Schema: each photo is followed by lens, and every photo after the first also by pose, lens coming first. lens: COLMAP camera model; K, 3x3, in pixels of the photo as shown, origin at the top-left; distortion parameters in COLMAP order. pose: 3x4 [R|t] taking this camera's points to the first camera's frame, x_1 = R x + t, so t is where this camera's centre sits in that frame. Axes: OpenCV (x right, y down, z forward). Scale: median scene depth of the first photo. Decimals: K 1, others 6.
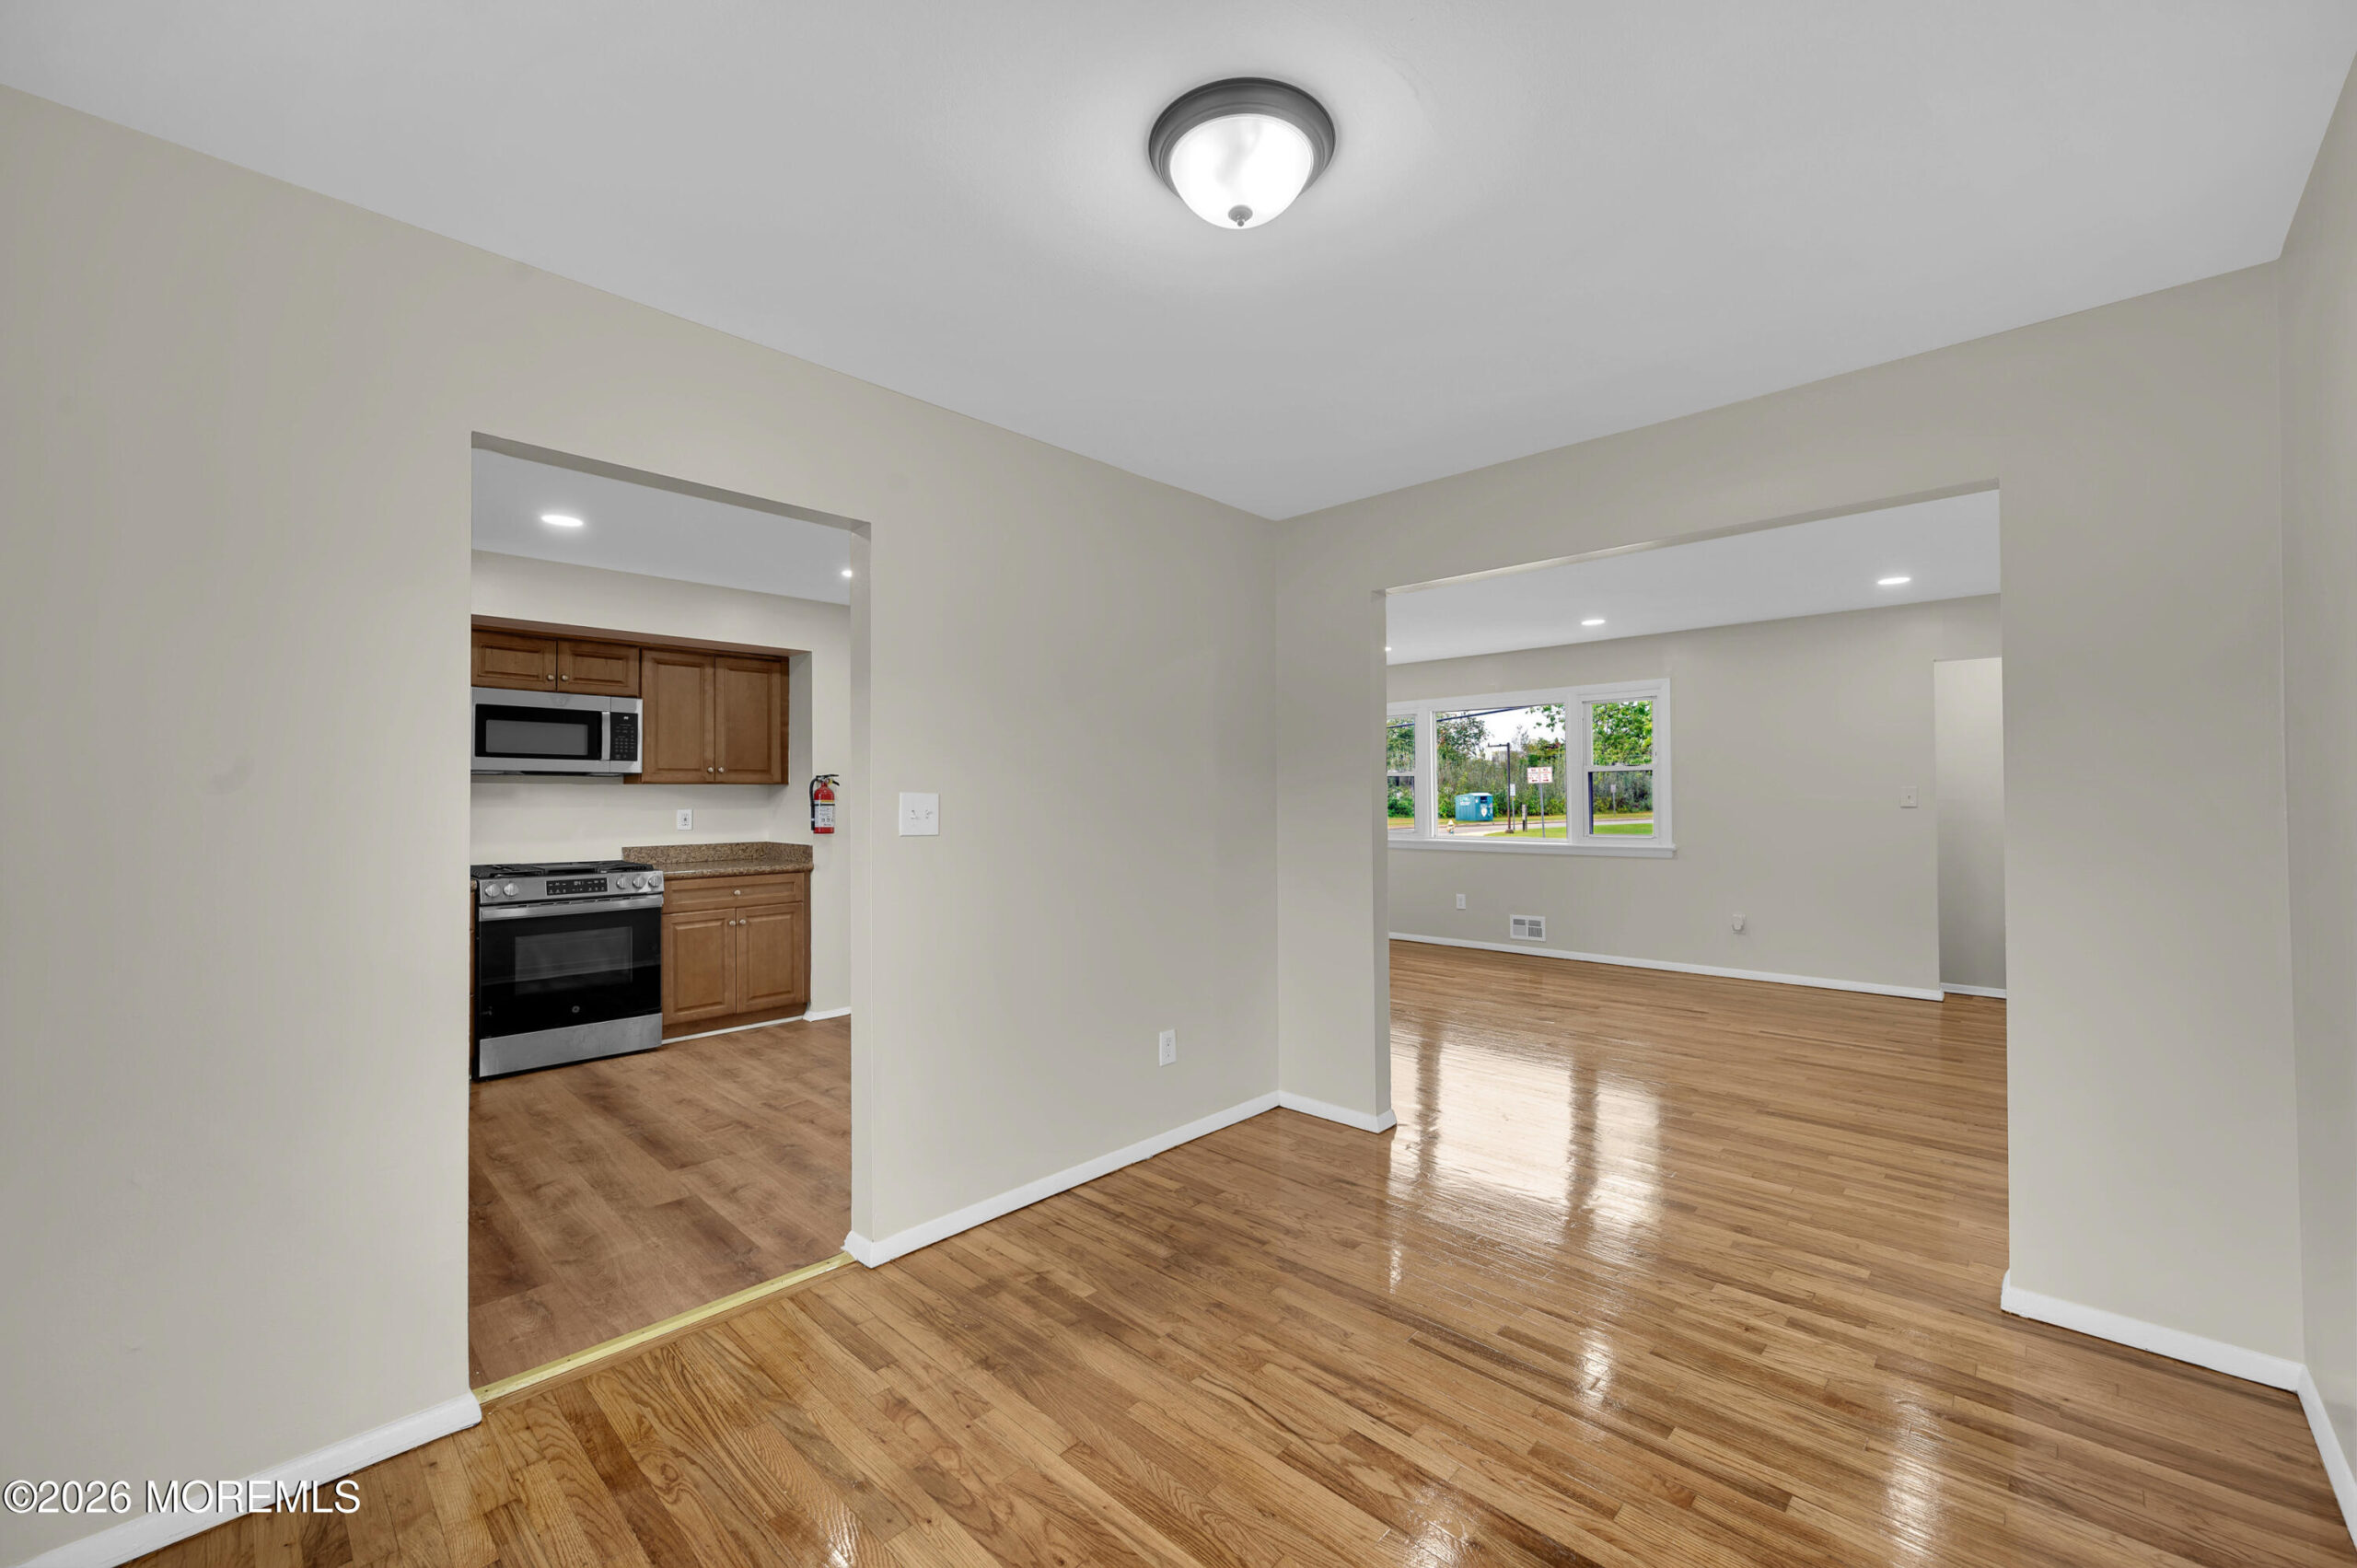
lens RADIAL K [[931.8, 0, 1174.2], [0, 931.8, 785.8], [0, 0, 1]] dist [0.001978, -0.001015]
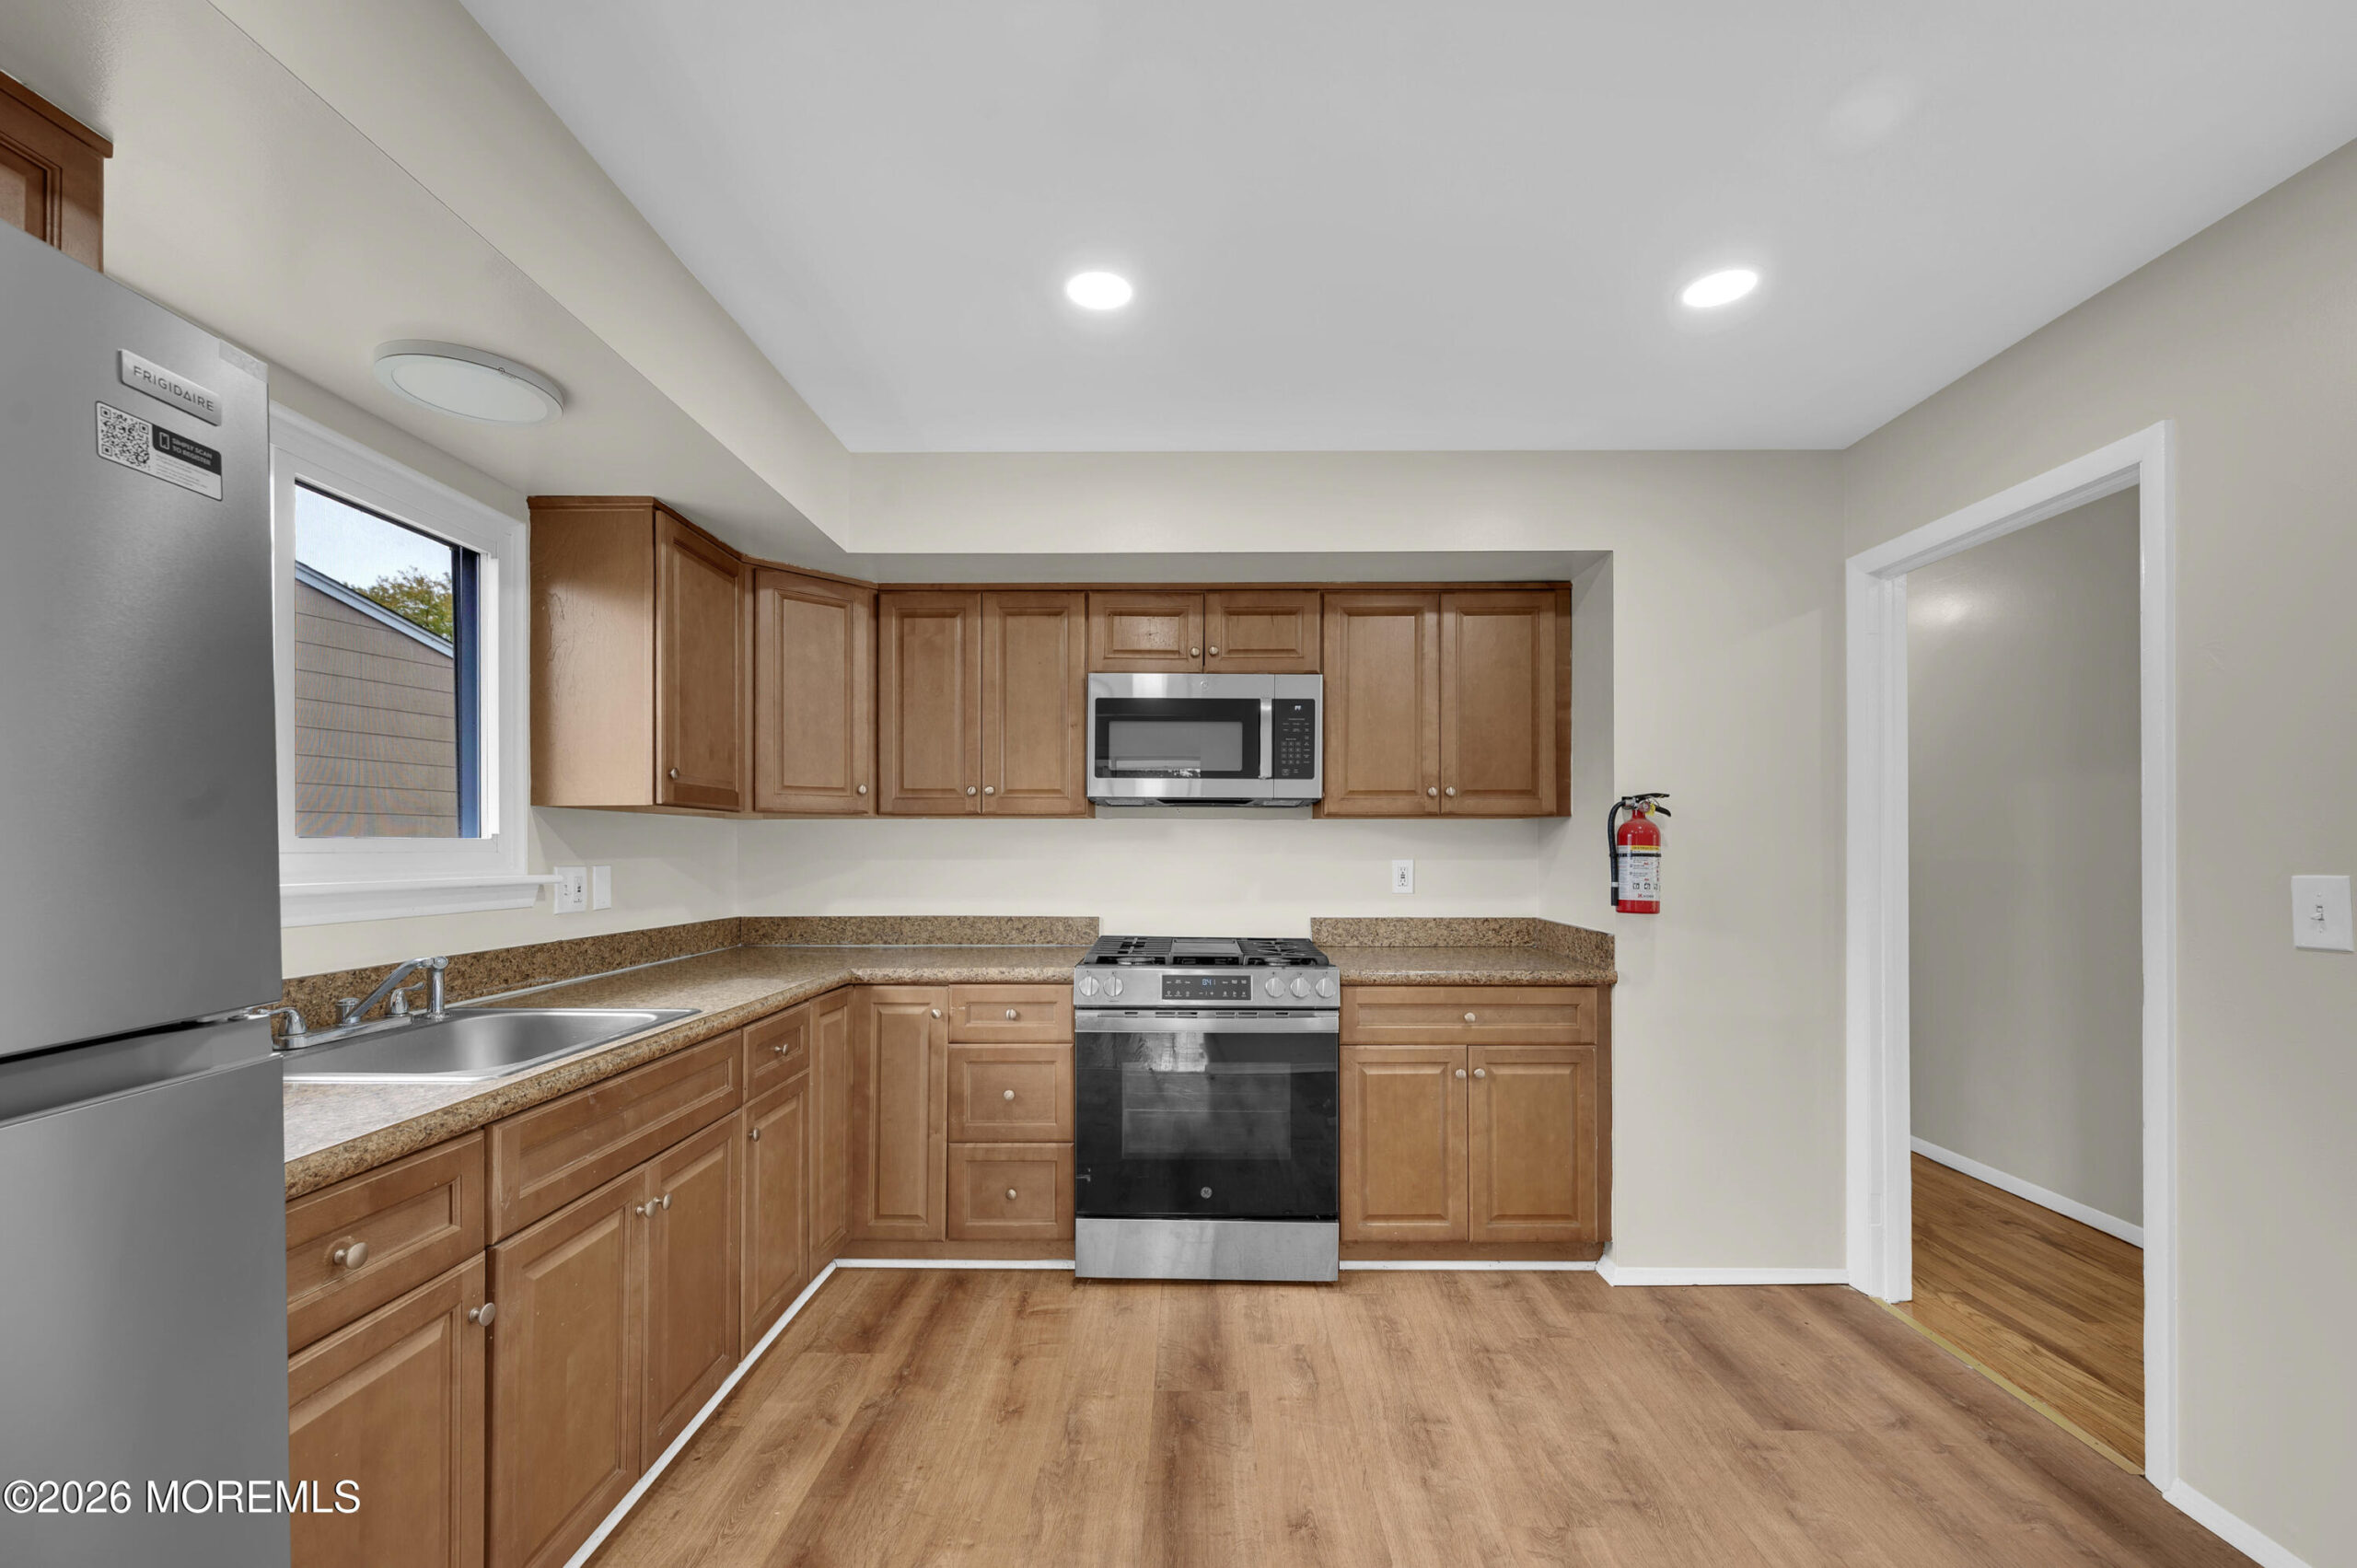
lens RADIAL K [[945.7, 0, 1190.8], [0, 945.7, 842.2], [0, 0, 1]] dist [0.002667, -0.001724]
pose [[0.692586, 0.001595, -0.721333, -0.211416], [0.003670, 0.999977, 0.005735, 0.011708], [0.721326, -0.006619, 0.692564, 0.572554]]
